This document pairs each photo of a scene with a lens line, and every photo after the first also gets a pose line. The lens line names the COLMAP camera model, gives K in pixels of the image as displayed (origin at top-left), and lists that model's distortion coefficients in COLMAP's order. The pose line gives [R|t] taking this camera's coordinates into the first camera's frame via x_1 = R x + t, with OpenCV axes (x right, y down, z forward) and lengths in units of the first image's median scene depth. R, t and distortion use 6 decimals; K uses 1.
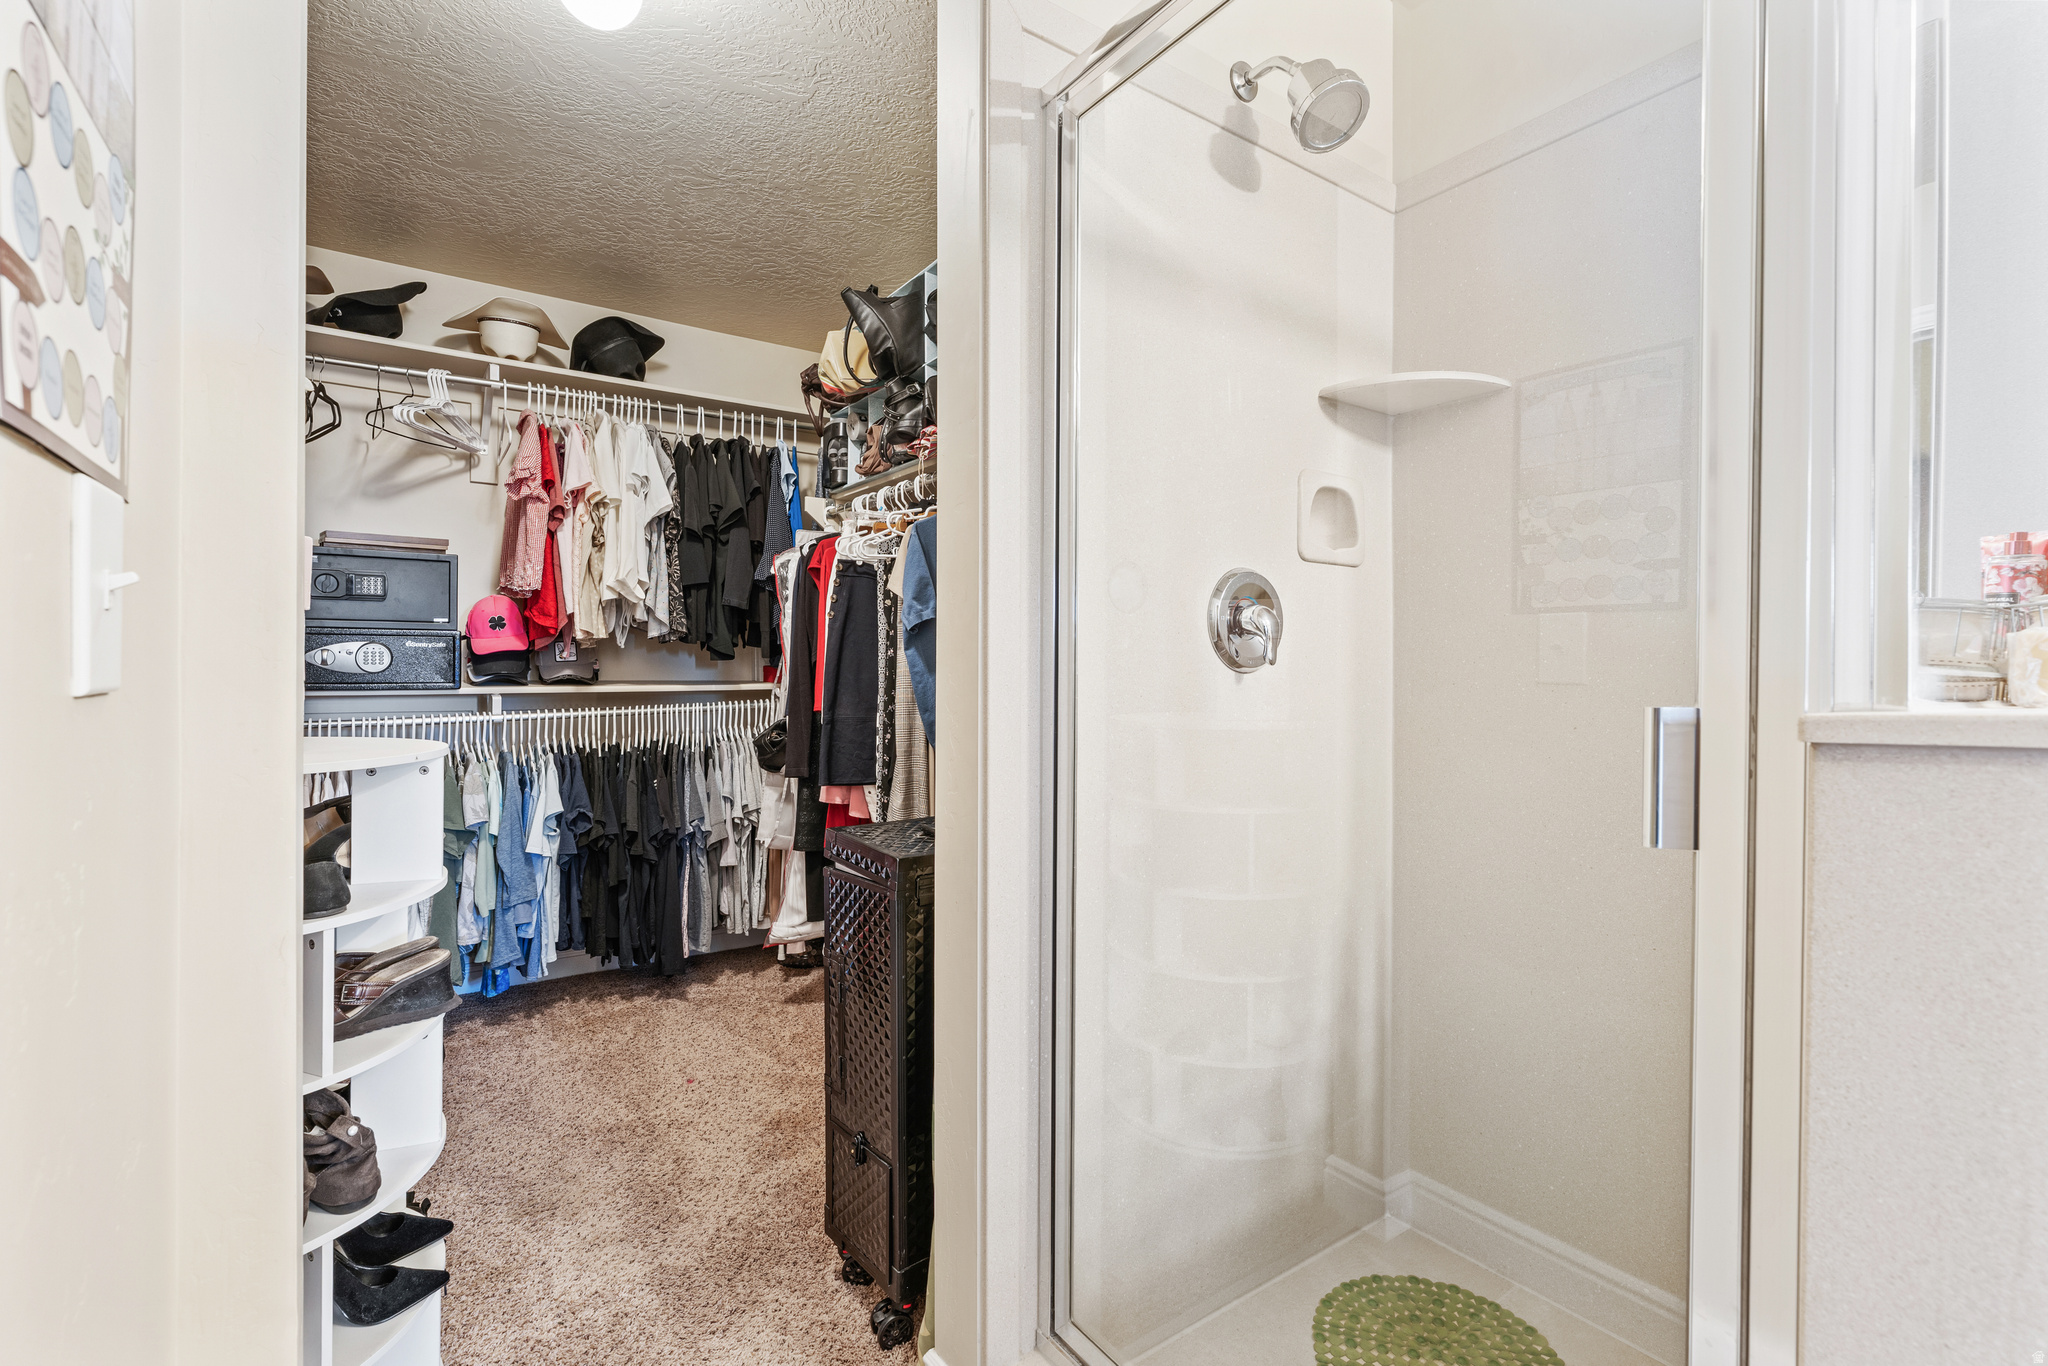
lens RADIAL K [[930.1, 0, 1028.0], [0, 930.1, 686.0], [0, 0, 1]] dist [-0.010976, -0.000136]
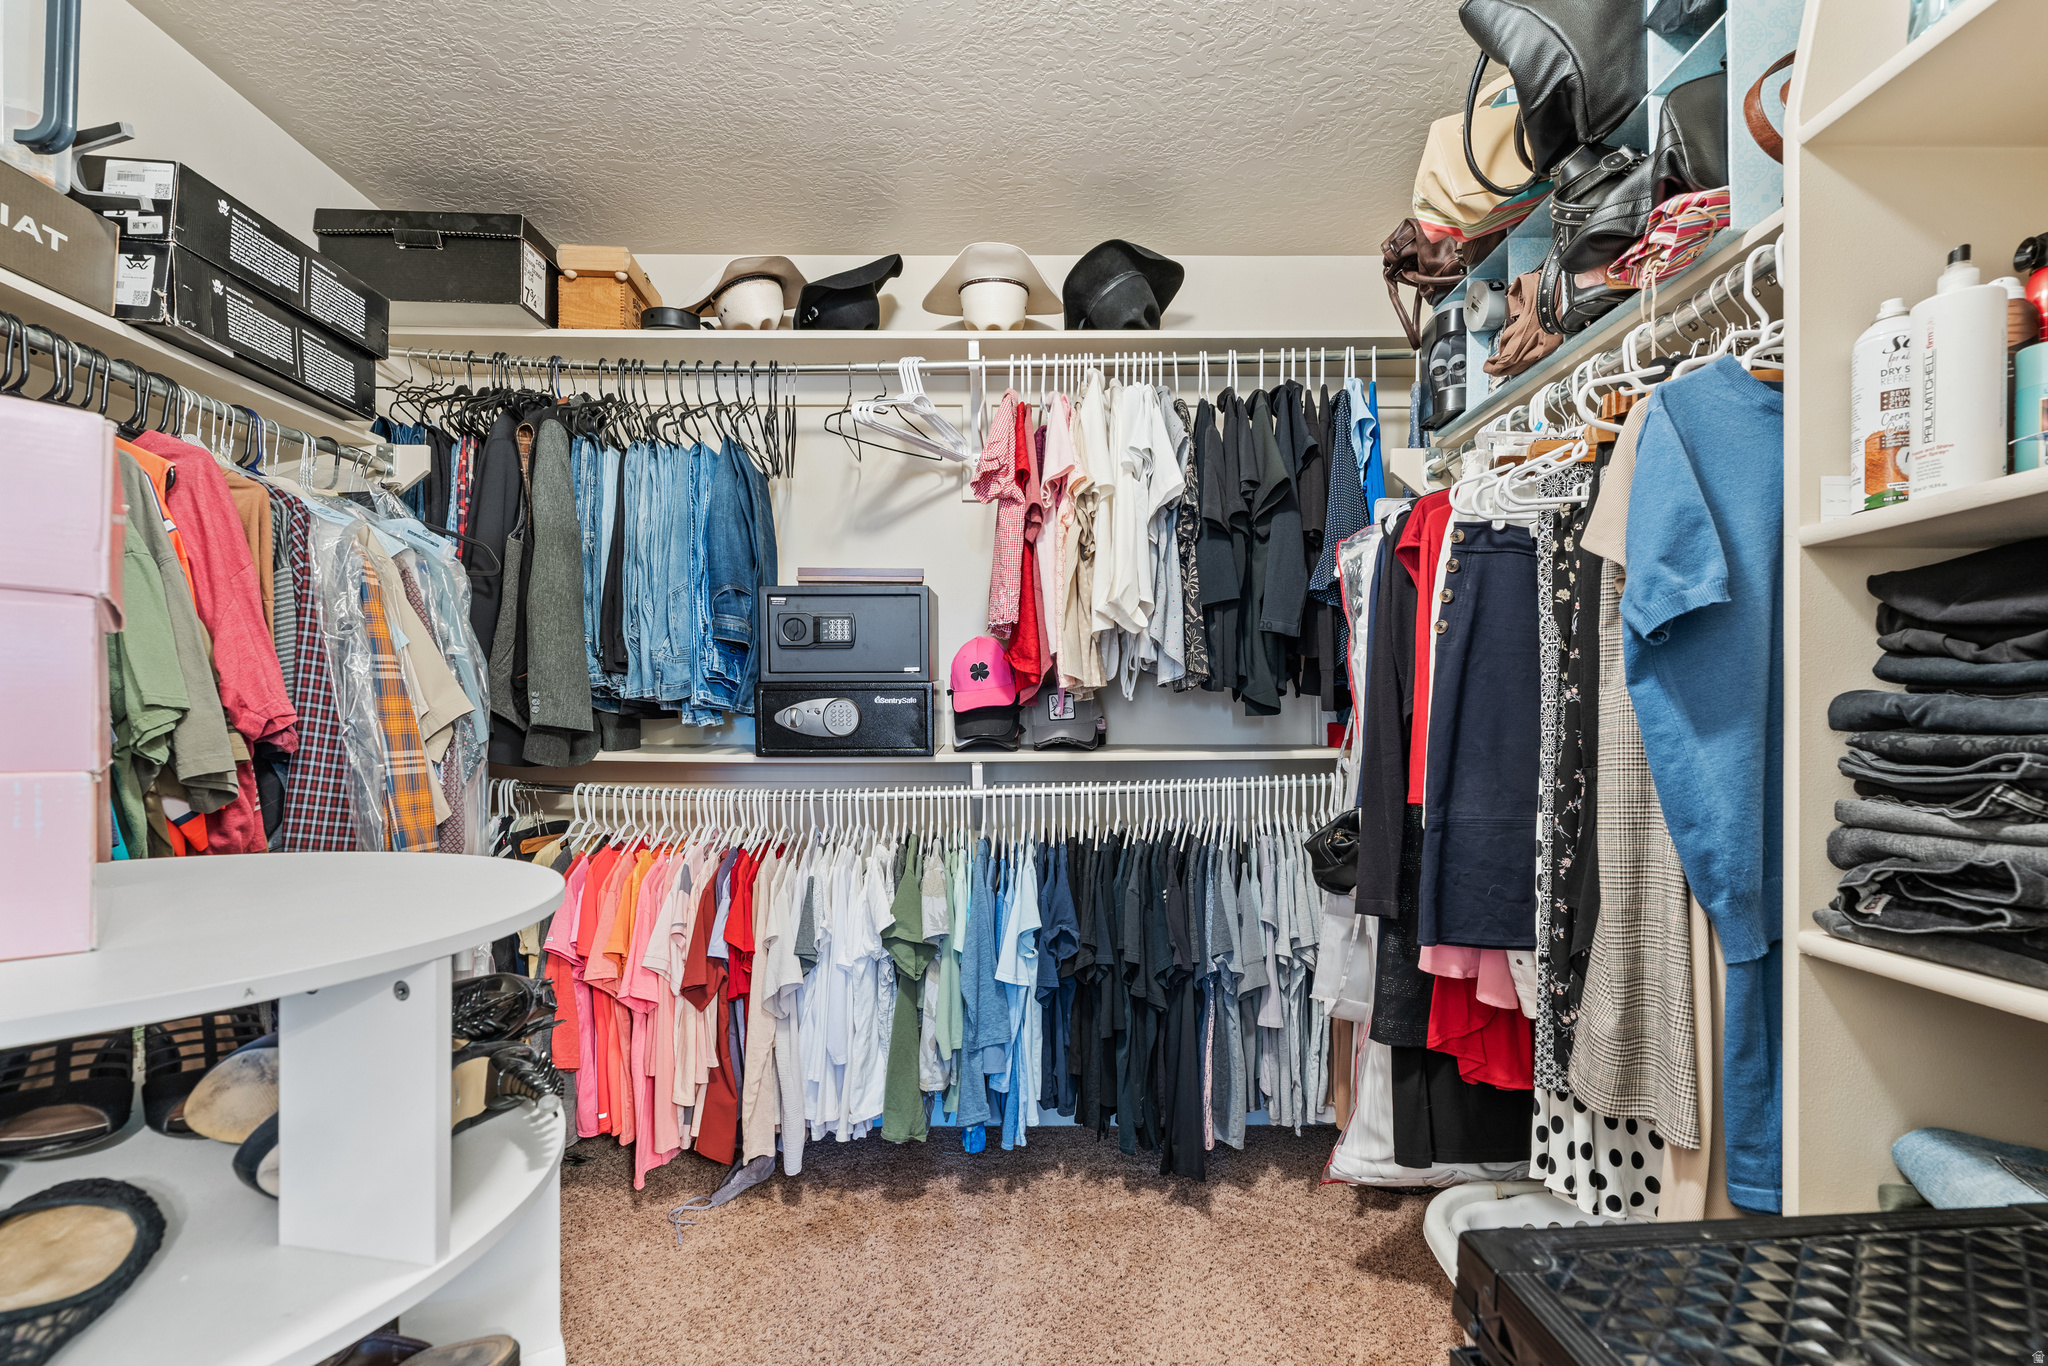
lens RADIAL K [[939.1, 0, 1023.9], [0, 939.1, 730.4], [0, 0, 1]] dist [-0.004800, 0.000127]
pose [[0.821120, -0.004775, -0.570736, -0.089897], [-0.003124, 0.999912, -0.012861, -0.008221], [0.570747, 0.012344, 0.821033, 0.371958]]
